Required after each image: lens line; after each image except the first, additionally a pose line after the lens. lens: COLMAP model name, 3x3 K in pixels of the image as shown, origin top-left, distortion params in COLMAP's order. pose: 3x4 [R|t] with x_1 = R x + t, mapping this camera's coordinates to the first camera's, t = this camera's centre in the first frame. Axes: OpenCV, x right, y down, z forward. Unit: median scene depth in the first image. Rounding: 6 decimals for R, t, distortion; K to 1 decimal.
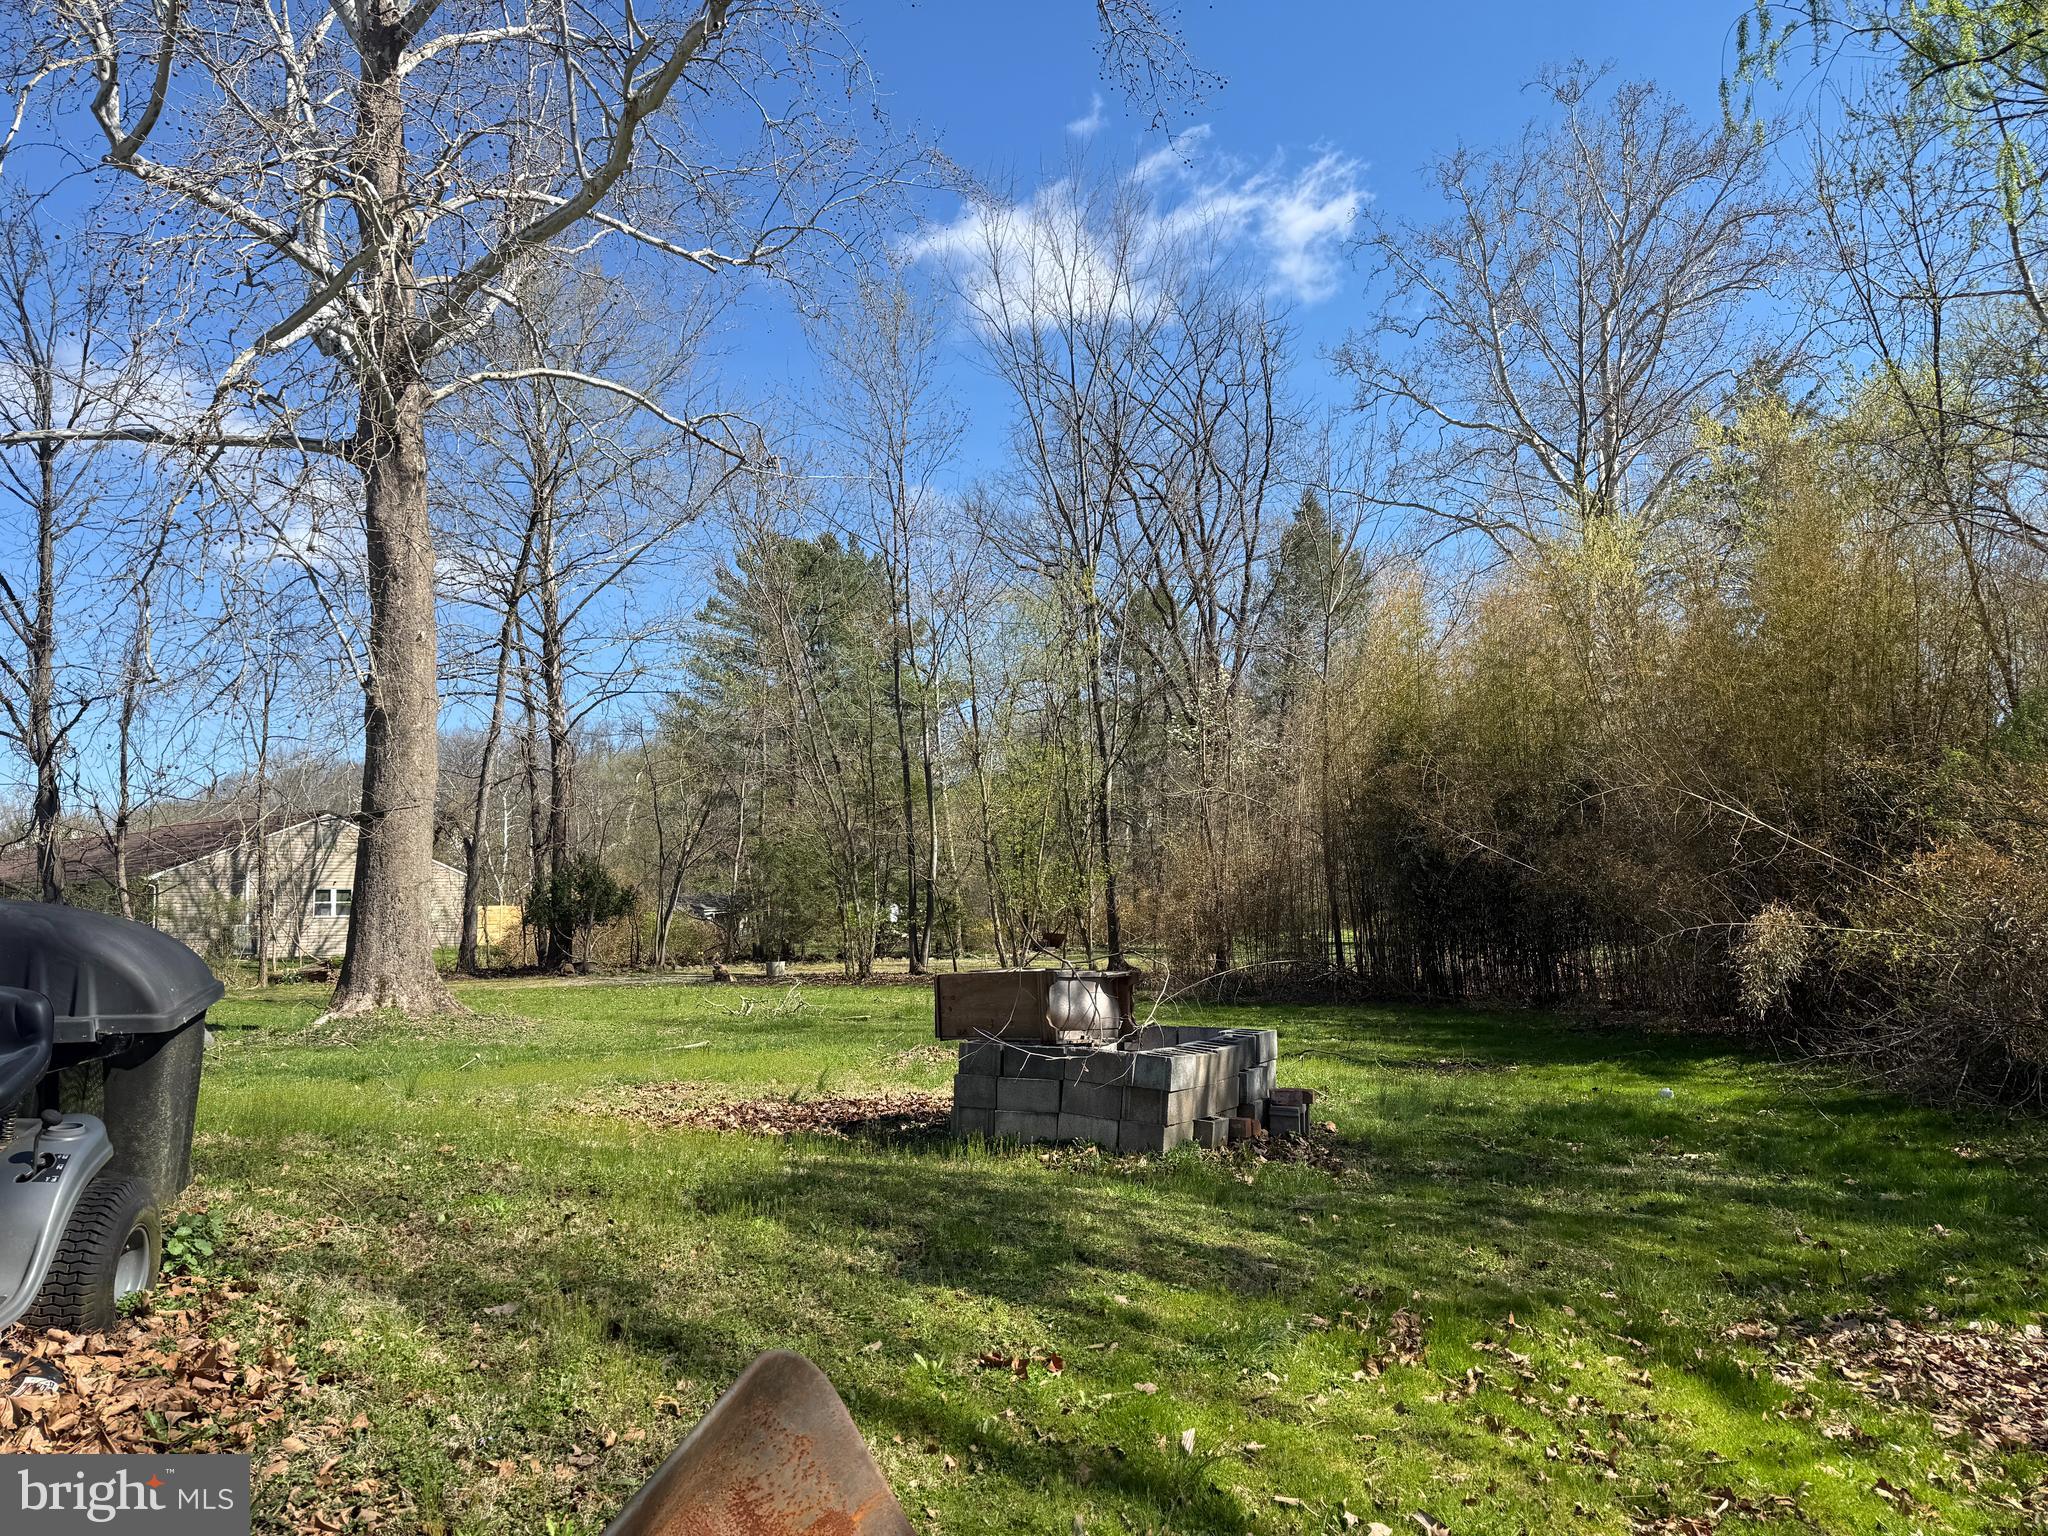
lens RADIAL K [[1440.2, 0, 1023.2], [0, 1440.2, 770.9], [0, 0, 1]] dist [0.096374, -0.114682]
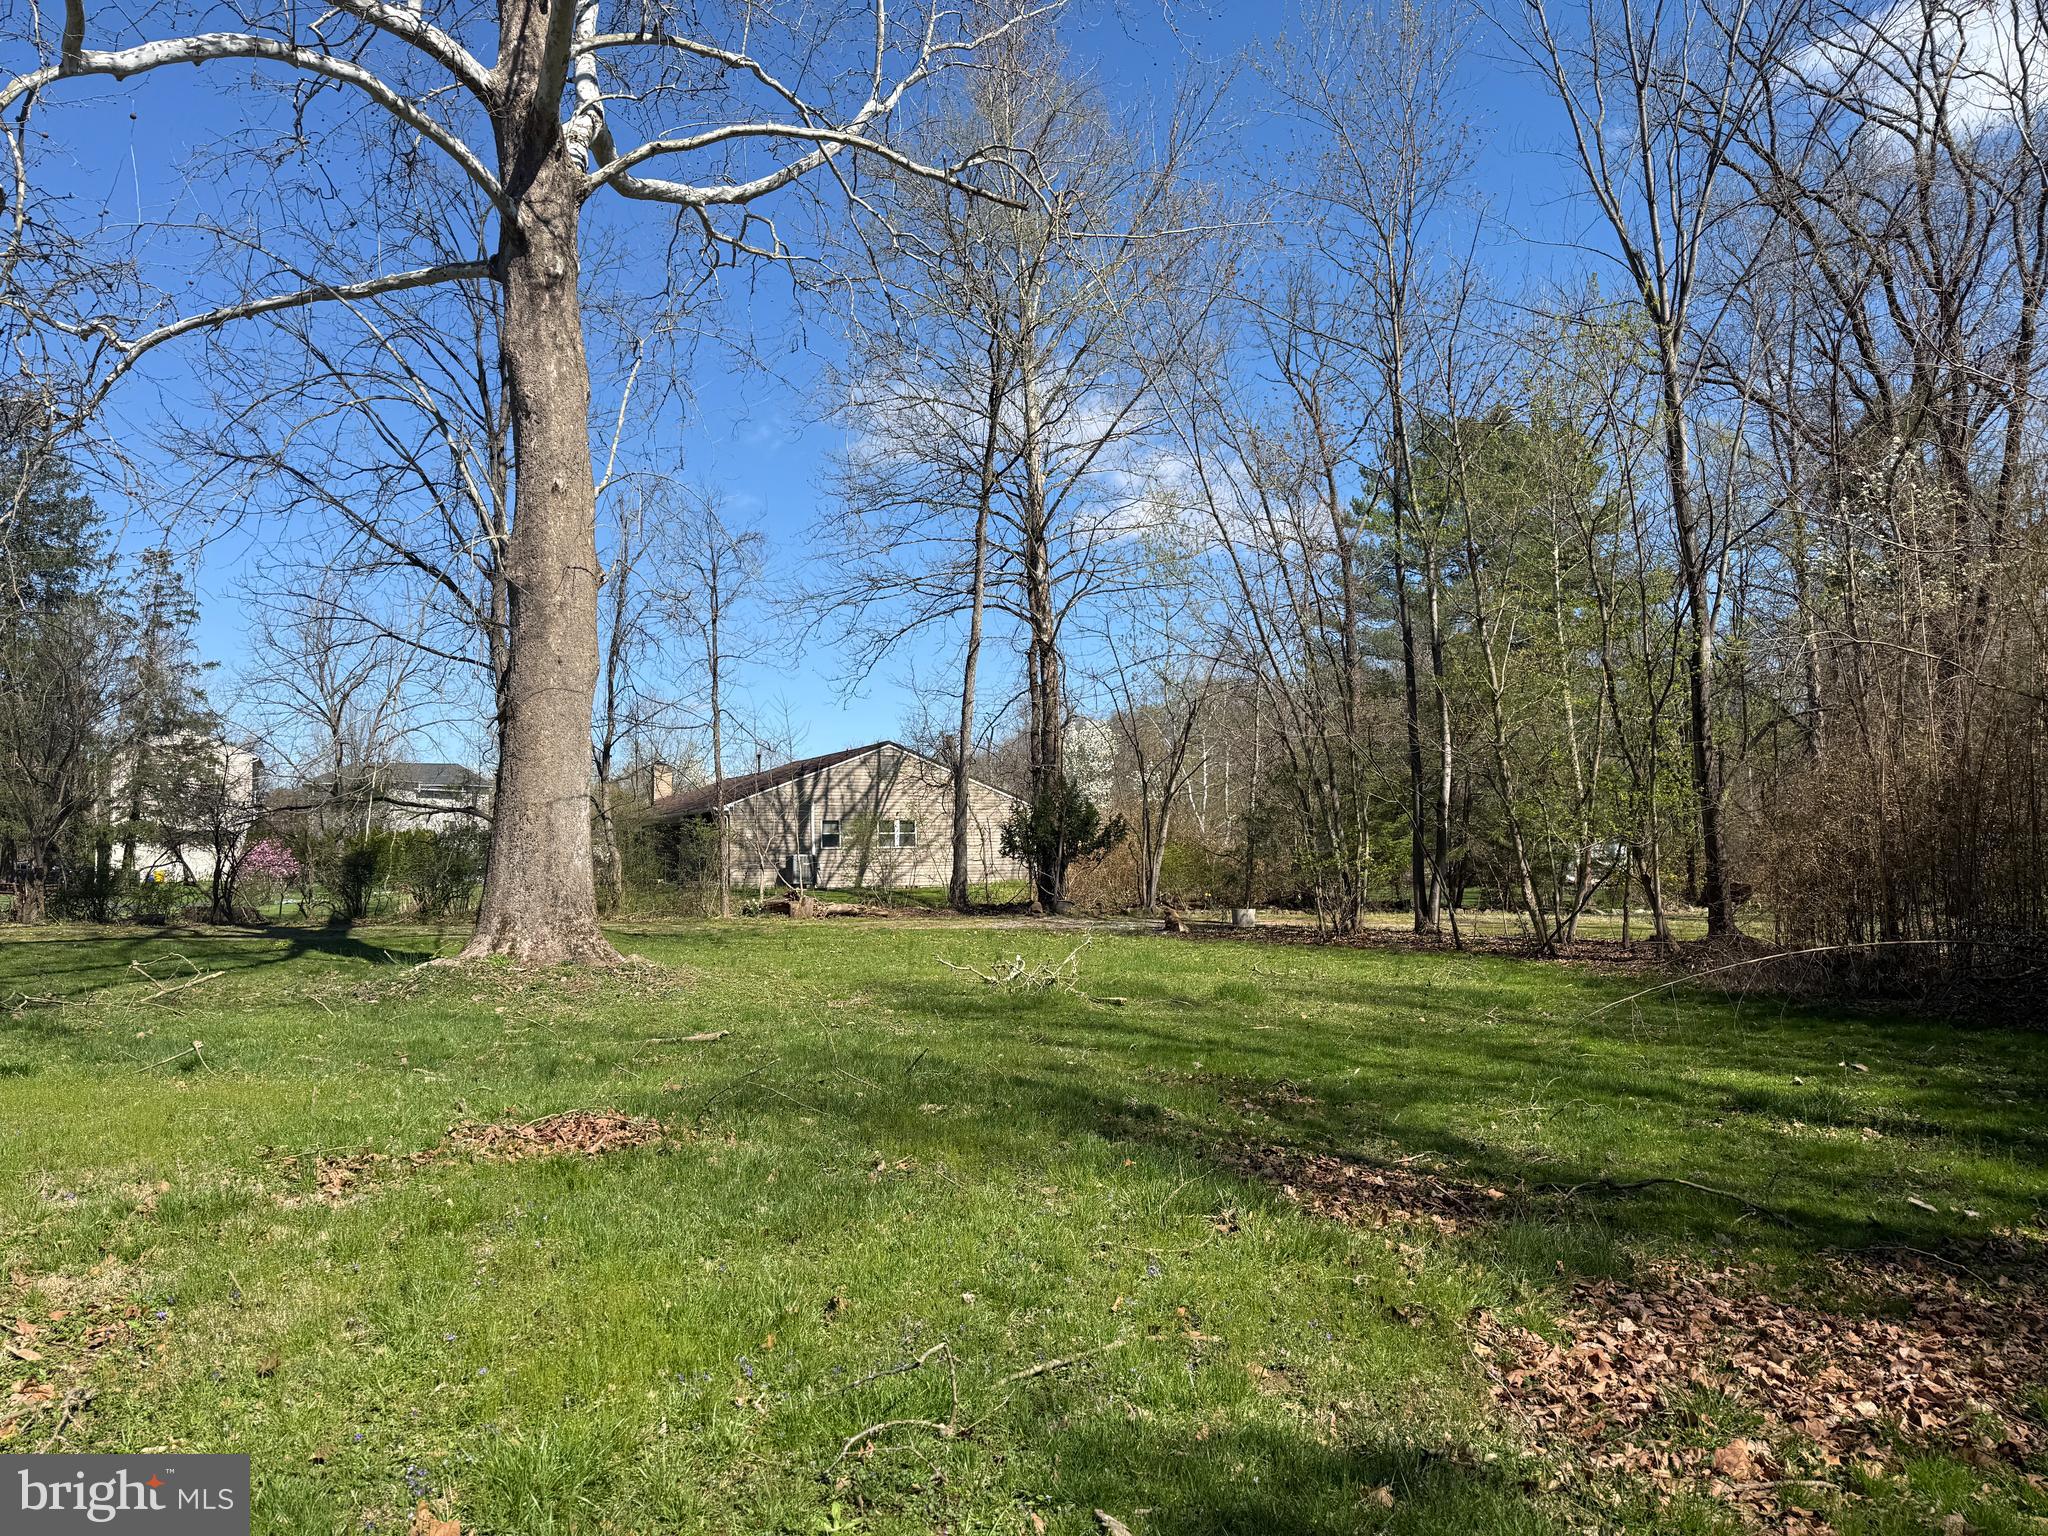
lens RADIAL K [[1440.2, 0, 1024.5], [0, 1440.2, 773.1], [0, 0, 1]] dist [0.096374, -0.114682]
pose [[0.867288, -0.017807, -0.497489, 0.096623], [0.038697, 0.998748, 0.031713, 0.023798], [0.496301, -0.046756, 0.866891, 0.220076]]
